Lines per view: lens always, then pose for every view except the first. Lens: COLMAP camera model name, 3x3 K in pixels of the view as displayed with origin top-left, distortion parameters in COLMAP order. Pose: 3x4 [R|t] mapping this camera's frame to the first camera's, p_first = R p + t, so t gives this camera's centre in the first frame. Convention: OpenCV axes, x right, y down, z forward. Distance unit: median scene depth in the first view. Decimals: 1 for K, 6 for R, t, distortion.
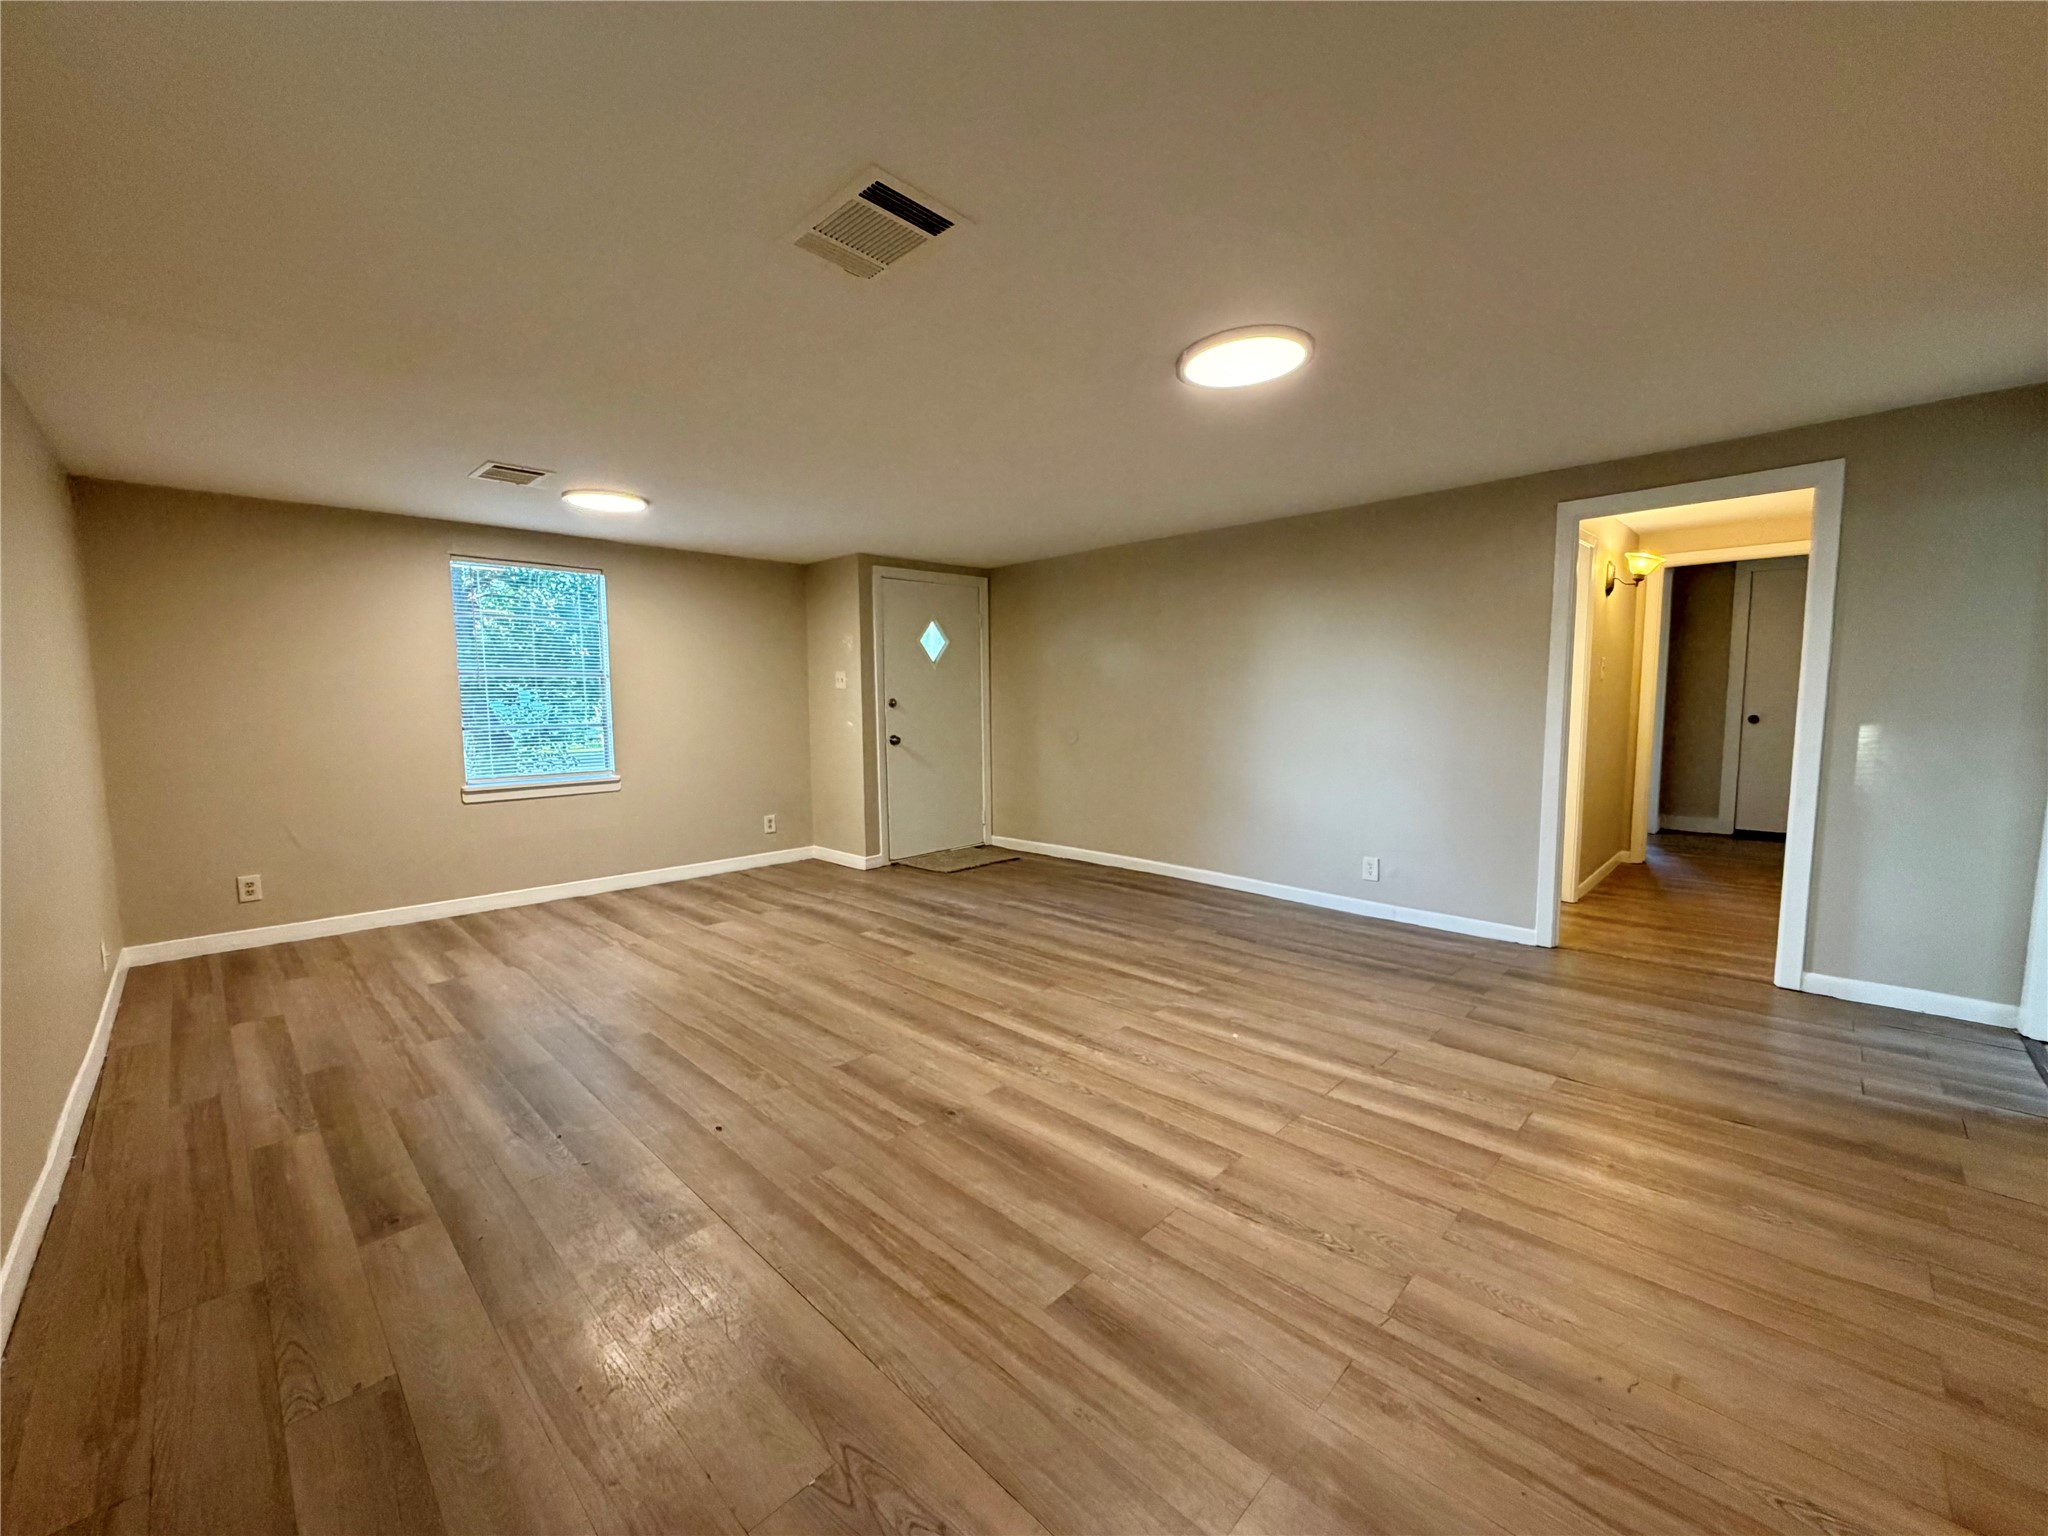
lens RADIAL K [[819.6, 0, 1026.5], [0, 819.6, 765.6], [0, 0, 1]] dist [0.000772, 0.001317]
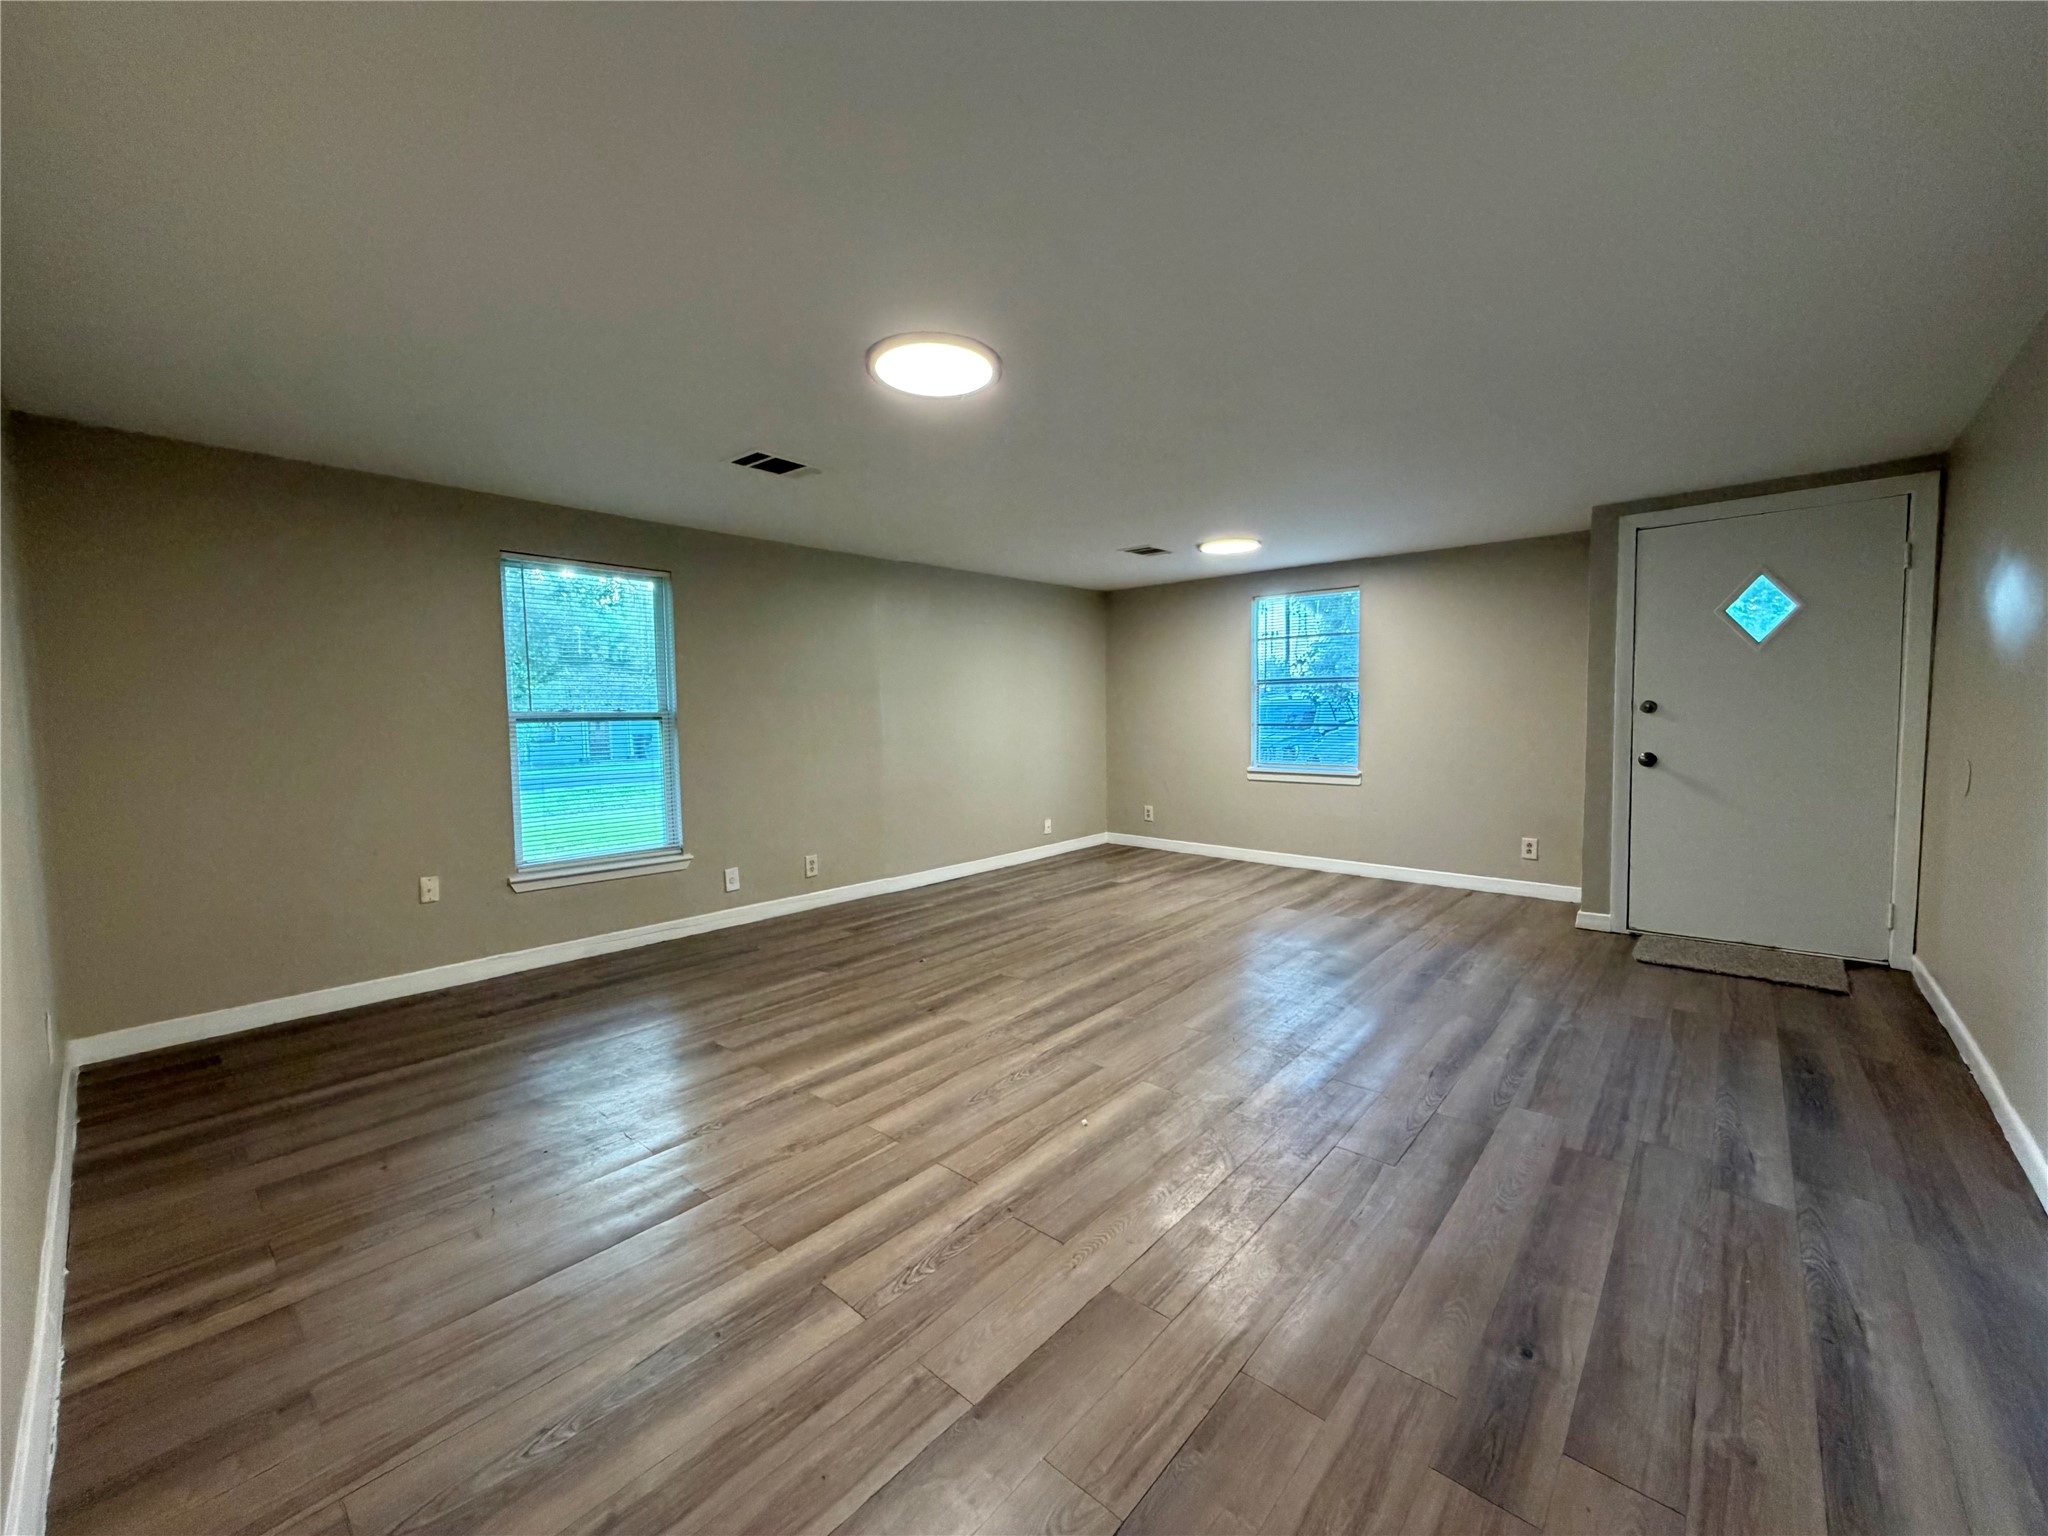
lens RADIAL K [[819.6, 0, 1018.2], [0, 819.6, 768.4], [0, 0, 1]] dist [0.000772, 0.001317]
pose [[0.053610, 0.081232, -0.995252, 0.934684], [-0.072815, 0.994350, 0.077237, -0.071042], [0.995904, 0.068329, 0.059222, 0.776915]]
